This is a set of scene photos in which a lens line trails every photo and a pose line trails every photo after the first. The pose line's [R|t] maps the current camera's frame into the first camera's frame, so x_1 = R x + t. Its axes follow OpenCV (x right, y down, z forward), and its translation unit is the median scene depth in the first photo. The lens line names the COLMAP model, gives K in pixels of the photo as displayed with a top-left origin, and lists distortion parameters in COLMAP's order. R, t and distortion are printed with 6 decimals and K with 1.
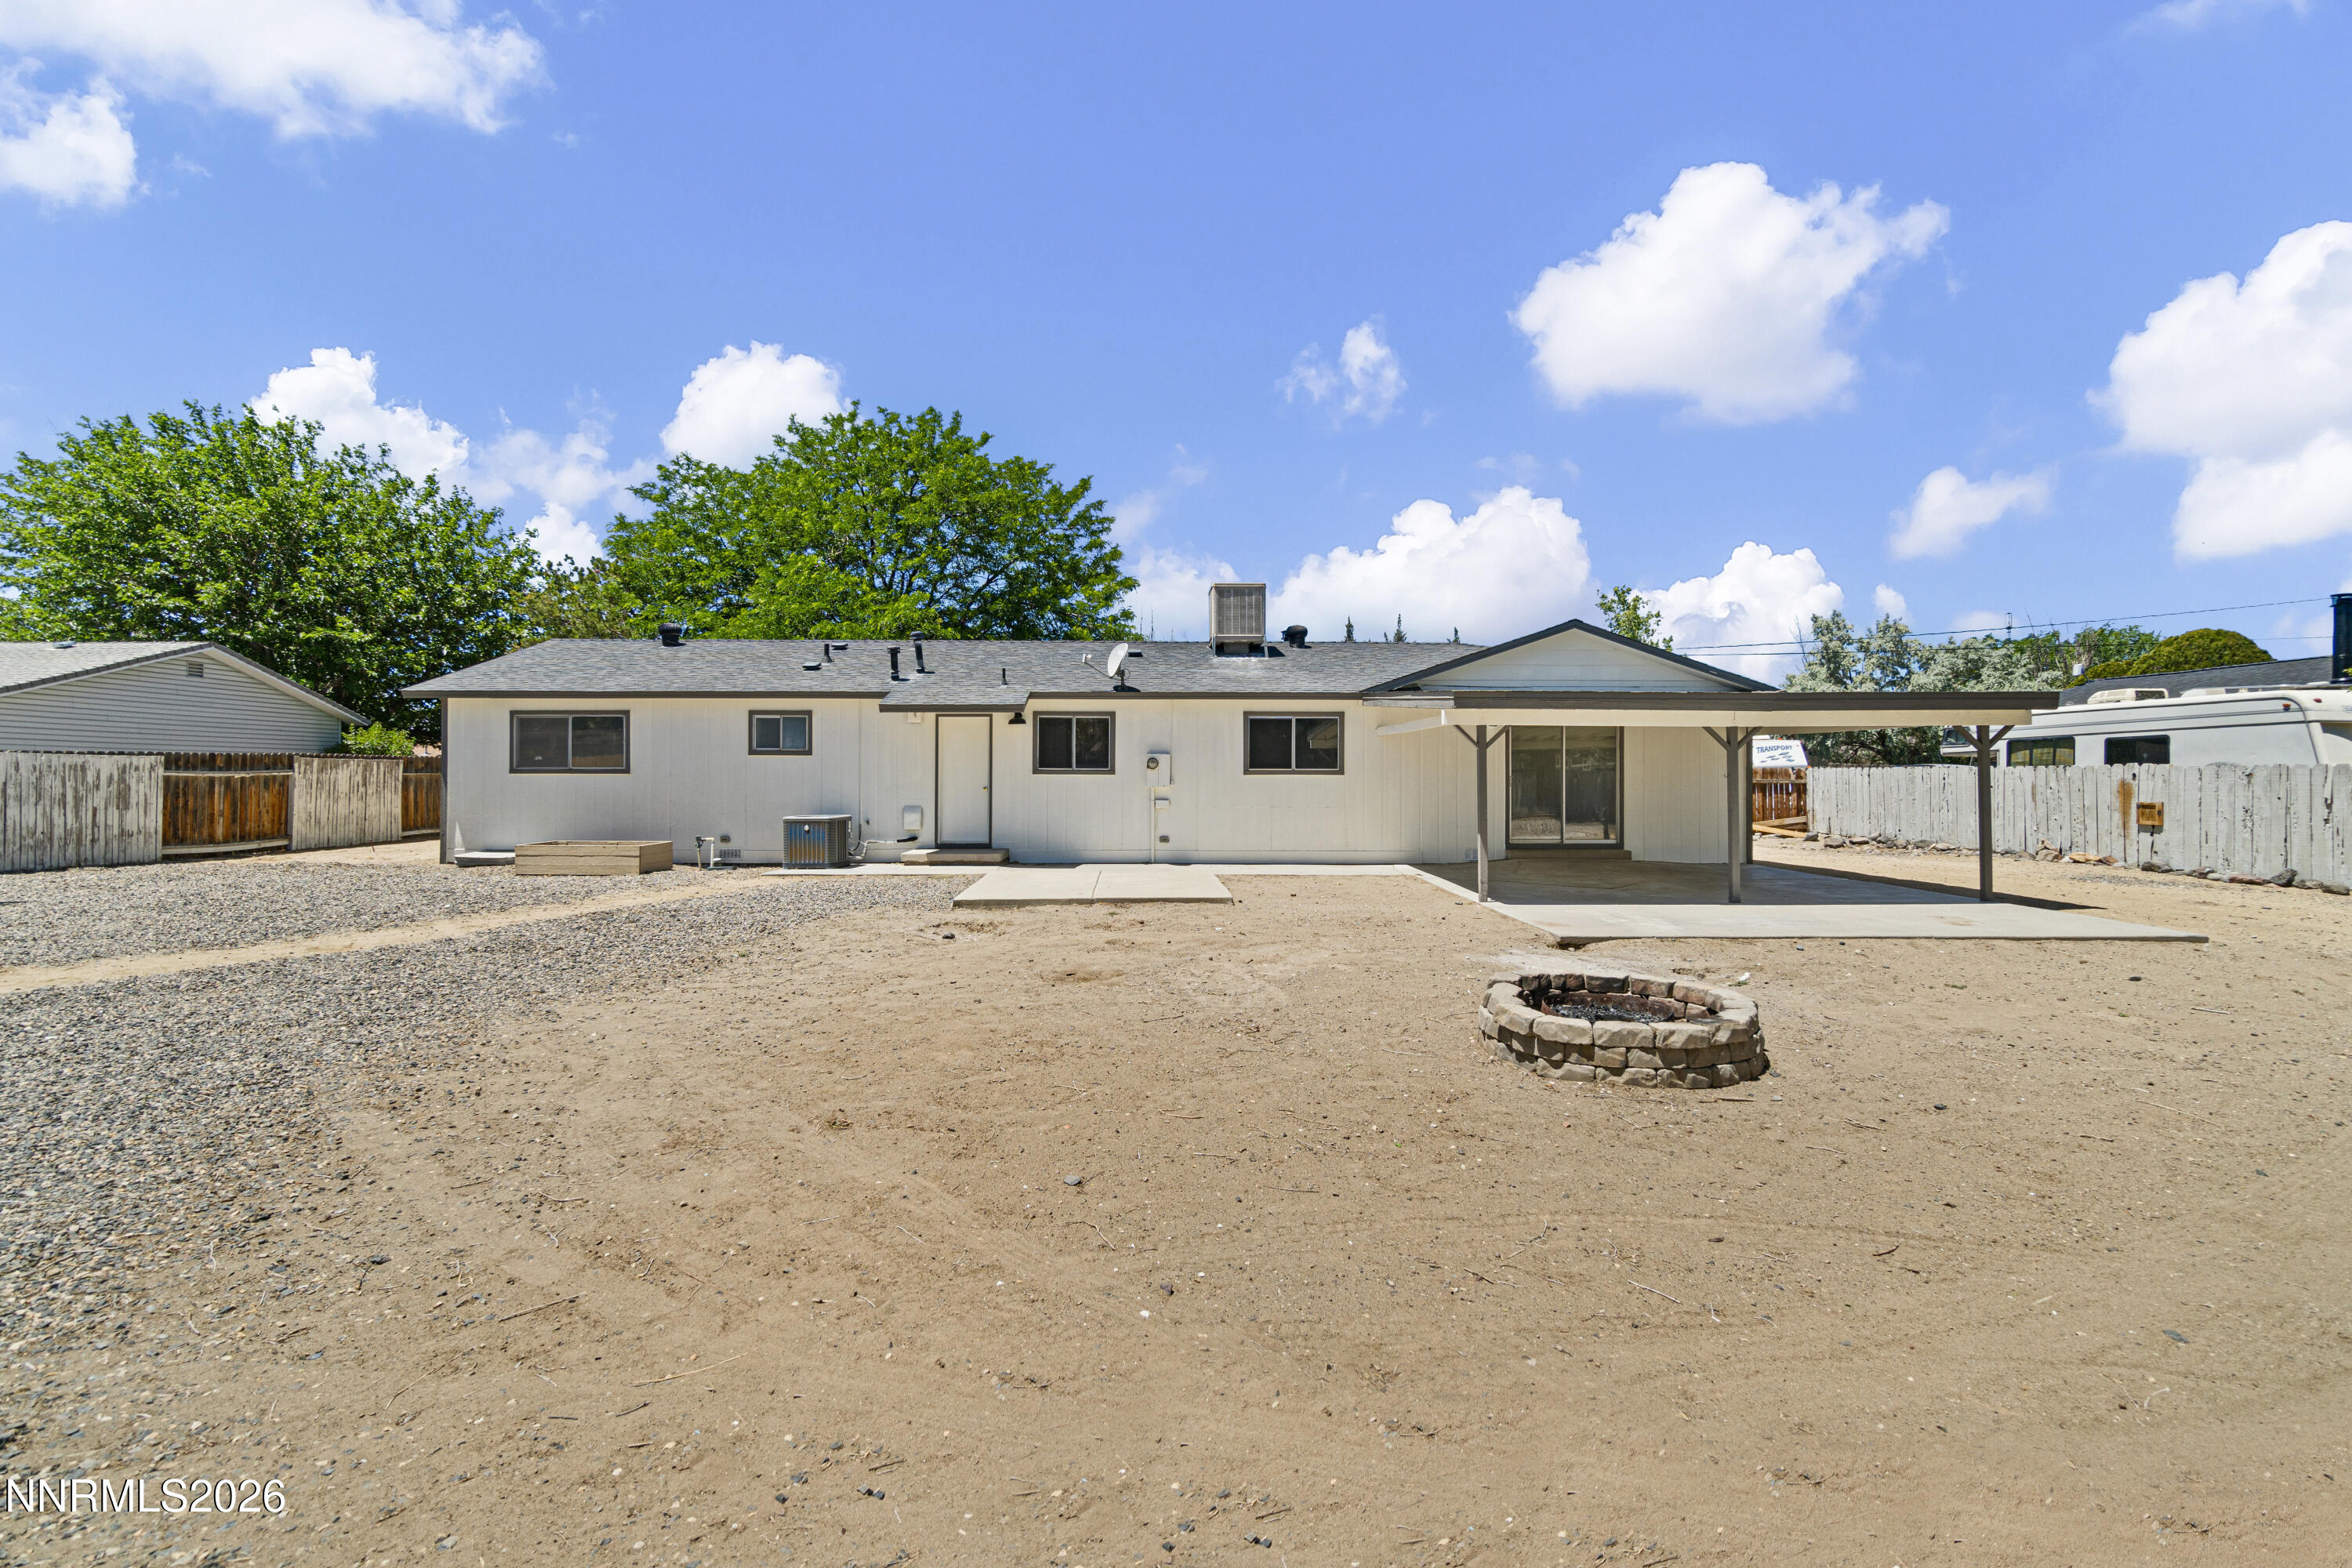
lens RADIAL K [[1019.7, 0, 1163.1], [0, 1019.7, 766.8], [0, 0, 1]] dist [0.000337, 0.000046]
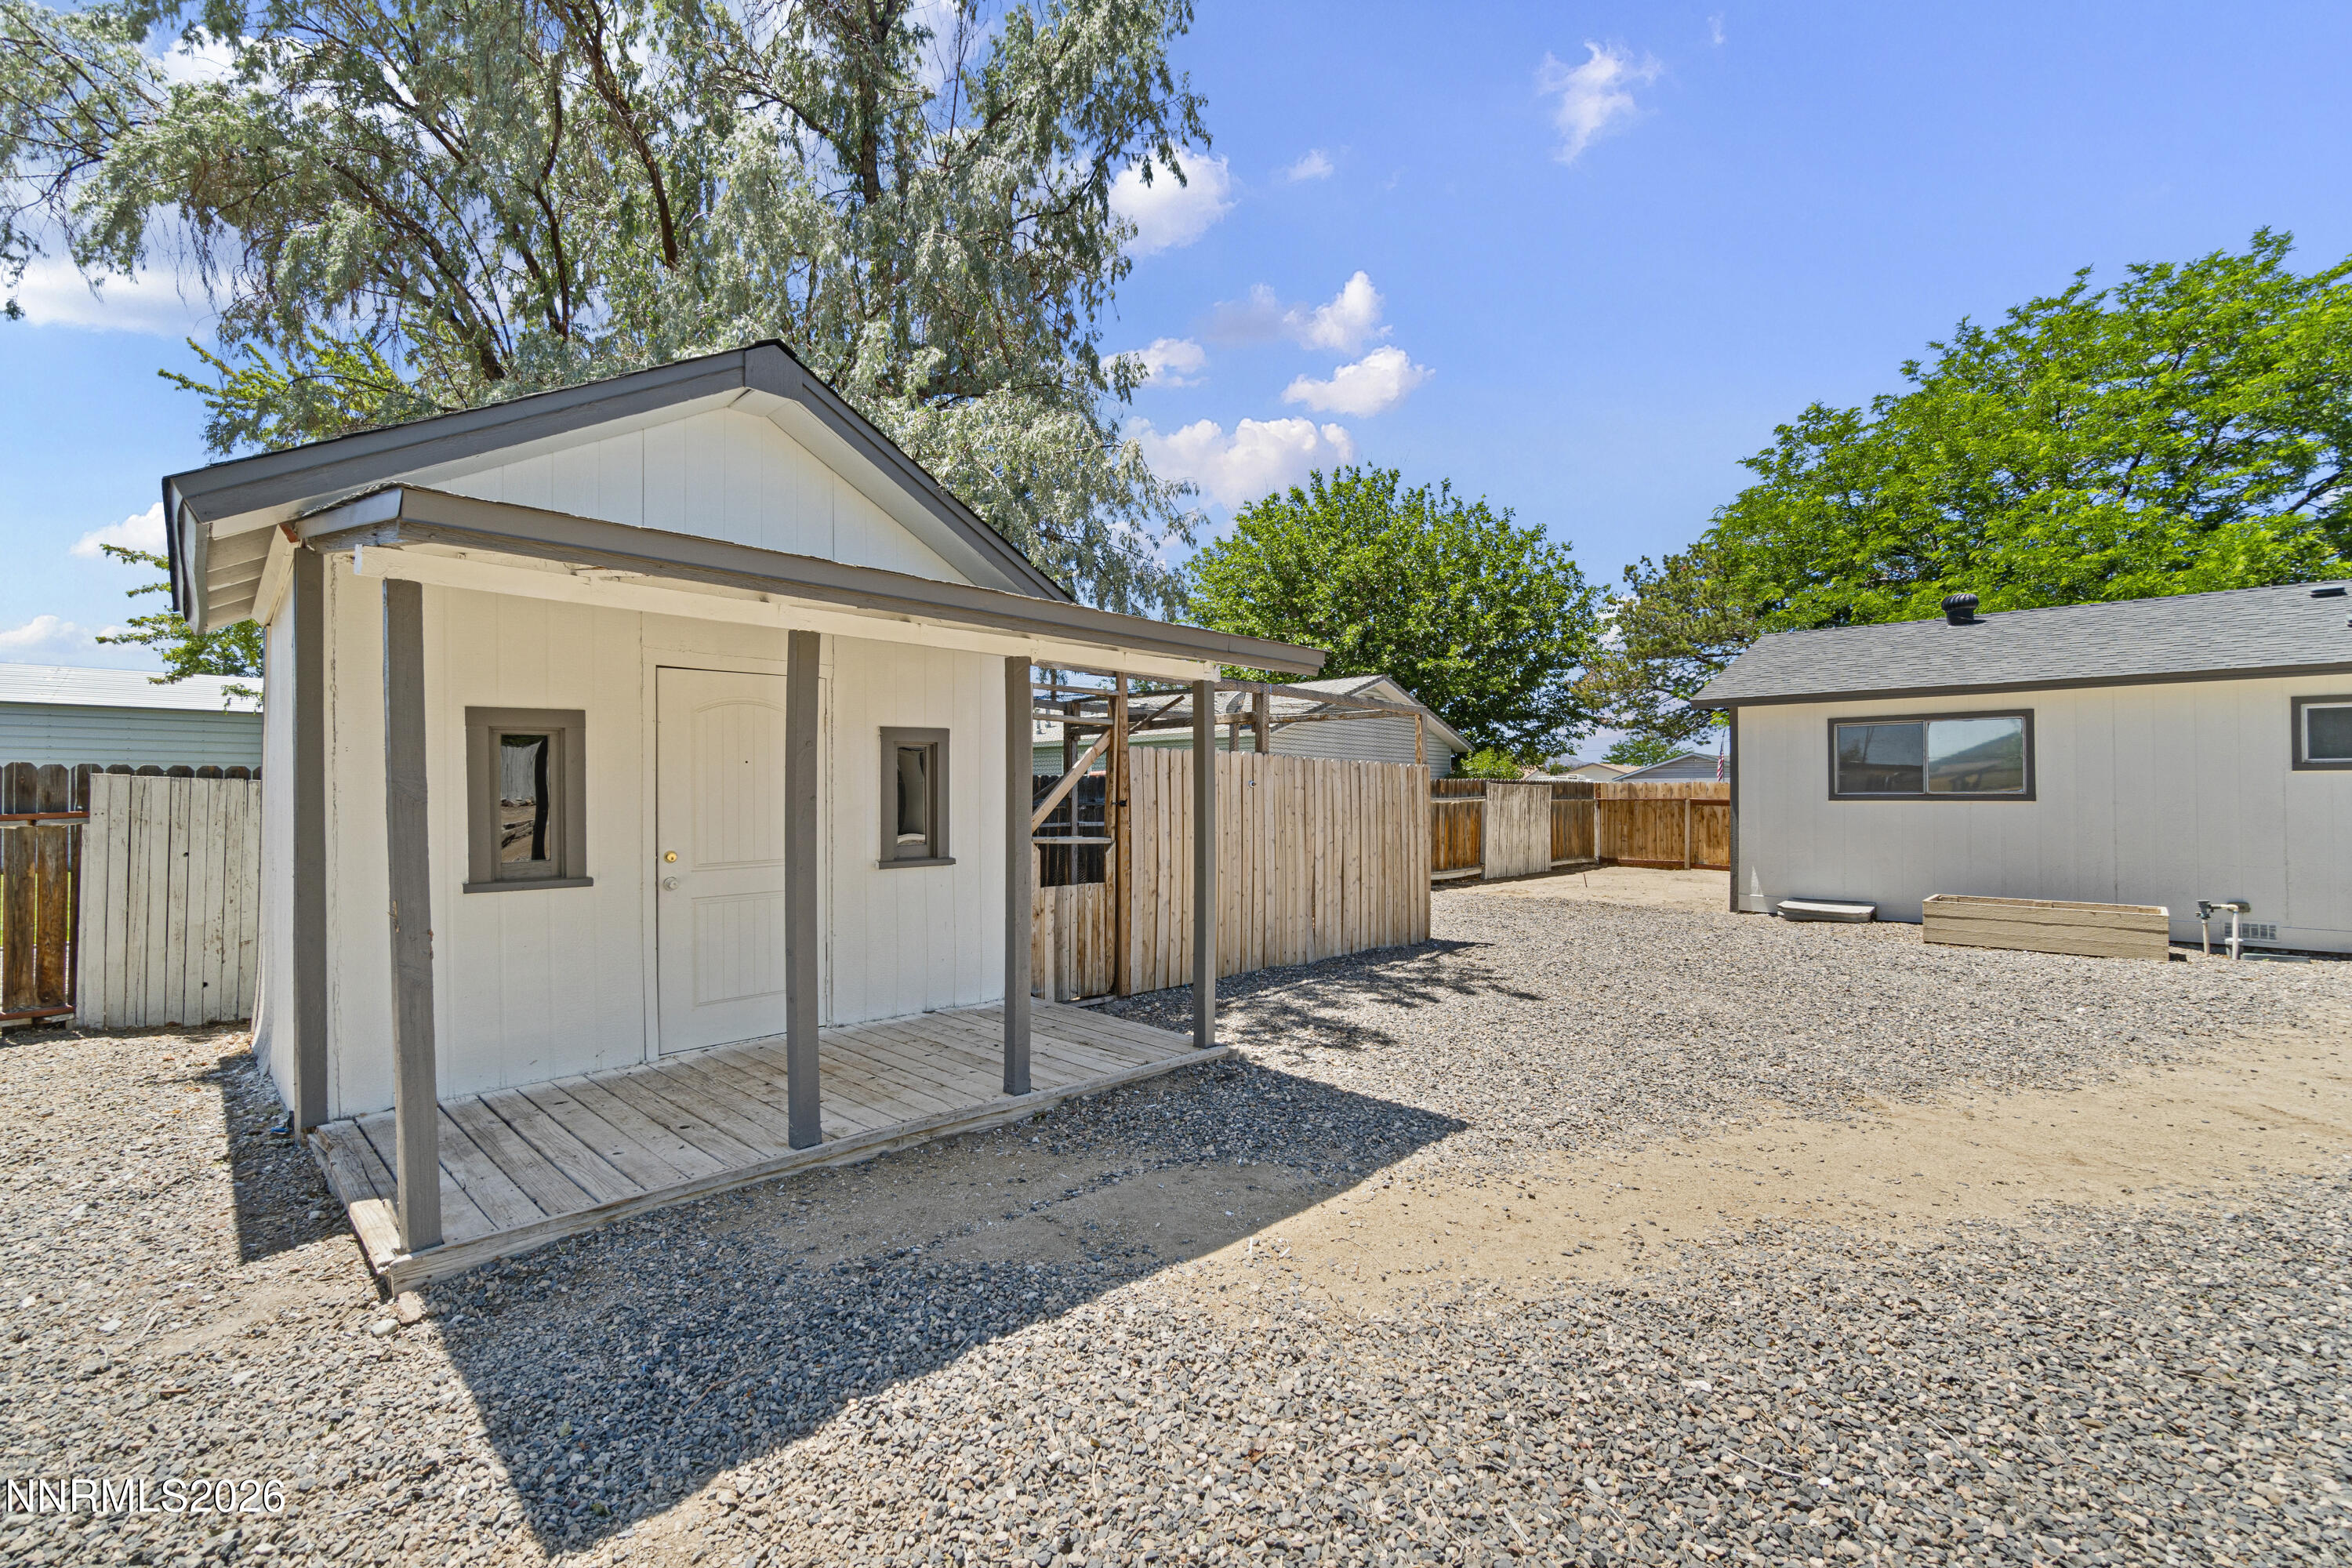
lens RADIAL K [[1019.7, 0, 1163.1], [0, 1019.7, 766.8], [0, 0, 1]] dist [0.000337, 0.000046]
pose [[0.731213, -0.021505, -0.681811, -0.416792], [0.005002, 0.999645, -0.026166, -0.001046], [0.682131, 0.015723, 0.731061, 0.085581]]
